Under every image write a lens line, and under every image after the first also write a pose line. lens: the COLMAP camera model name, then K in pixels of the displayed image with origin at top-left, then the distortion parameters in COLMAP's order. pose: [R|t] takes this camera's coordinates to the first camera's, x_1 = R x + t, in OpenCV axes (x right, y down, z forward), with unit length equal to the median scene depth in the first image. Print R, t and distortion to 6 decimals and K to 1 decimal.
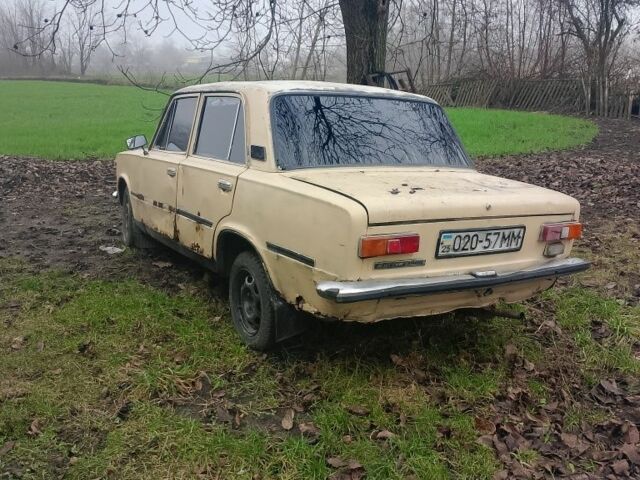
lens RADIAL K [[631.6, 0, 320.8], [0, 631.6, 239.3], [0, 0, 1]] dist [0.039500, 0.000000]
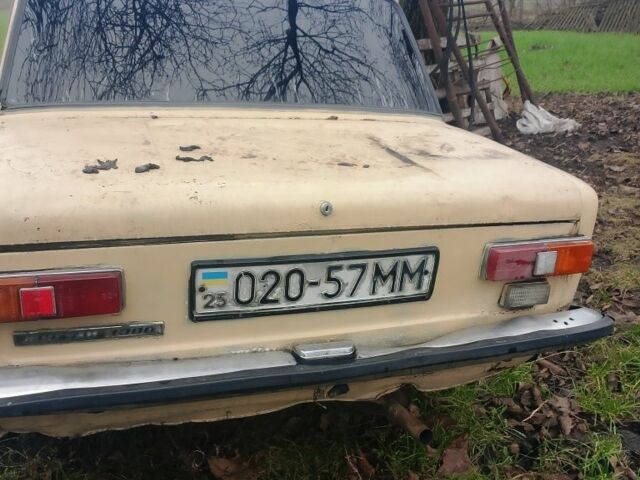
lens RADIAL K [[631.6, 0, 319.5], [0, 631.6, 241.8], [0, 0, 1]] dist [0.039500, 0.000000]
pose [[0.975569, 0.060029, -0.211335, 0.347640], [-0.038330, 0.993700, 0.105317, -0.072771], [0.216325, -0.094643, 0.971723, 0.567731]]
